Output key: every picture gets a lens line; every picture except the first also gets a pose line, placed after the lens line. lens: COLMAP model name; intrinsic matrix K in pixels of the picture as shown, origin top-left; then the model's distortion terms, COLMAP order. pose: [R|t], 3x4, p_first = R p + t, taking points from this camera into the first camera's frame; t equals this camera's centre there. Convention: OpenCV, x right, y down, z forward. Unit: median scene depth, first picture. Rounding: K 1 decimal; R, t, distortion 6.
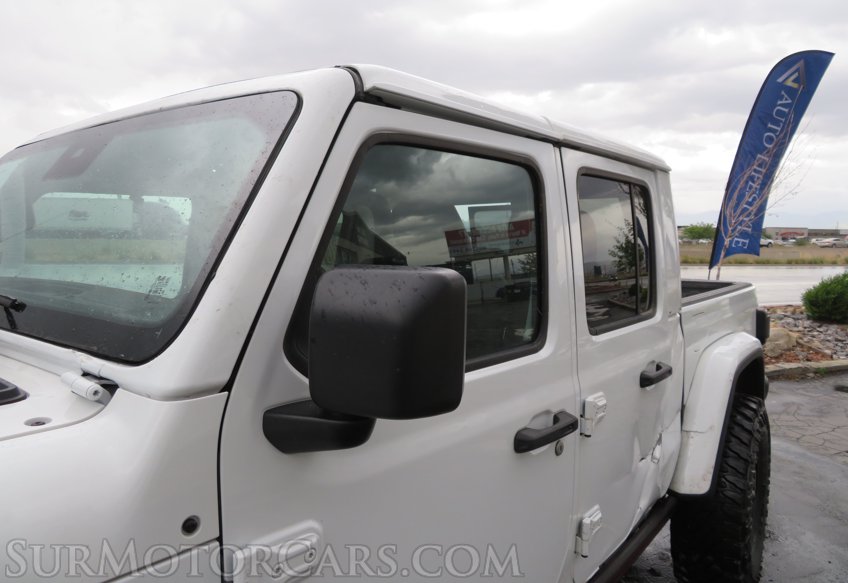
lens RADIAL K [[597.8, 0, 416.3], [0, 597.8, 293.8], [0, 0, 1]] dist [0.007239, 0.002205]
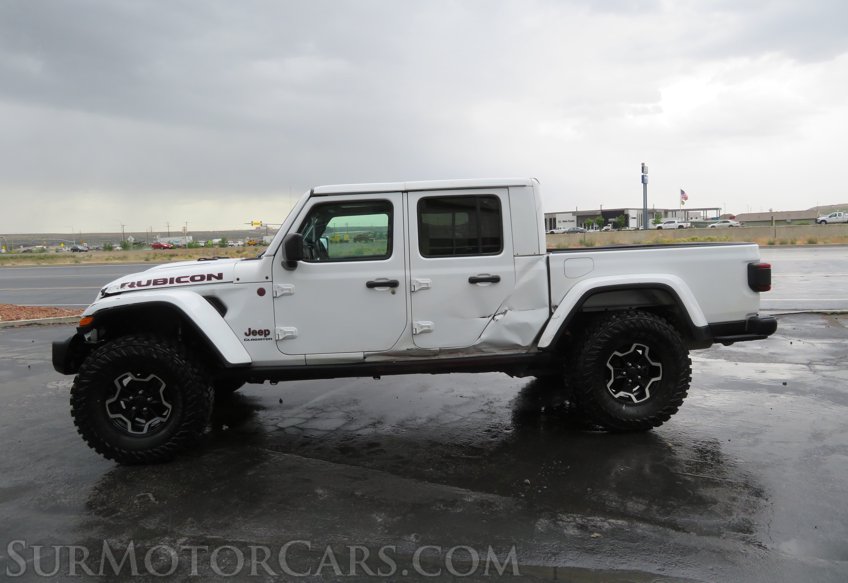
lens RADIAL K [[597.8, 0, 416.3], [0, 597.8, 293.8], [0, 0, 1]] dist [0.007239, 0.002205]
pose [[0.685582, 0.030227, -0.727368, 2.152821], [-0.021483, 0.999543, 0.021289, 0.167602], [0.727678, 0.001031, 0.685918, -0.867341]]
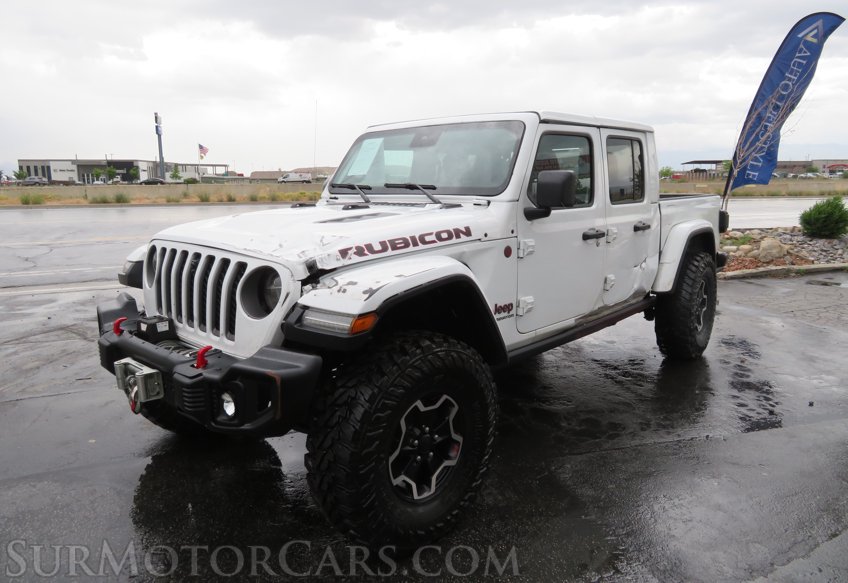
lens RADIAL K [[594.9, 0, 424.0], [0, 594.9, 291.5], [0, 0, 1]] dist [0.004394, -0.000886]
pose [[0.998849, -0.013338, -0.046075, -0.353244], [0.017549, 0.995582, 0.092239, 0.176627], [0.044641, -0.092941, 0.994670, -1.434363]]
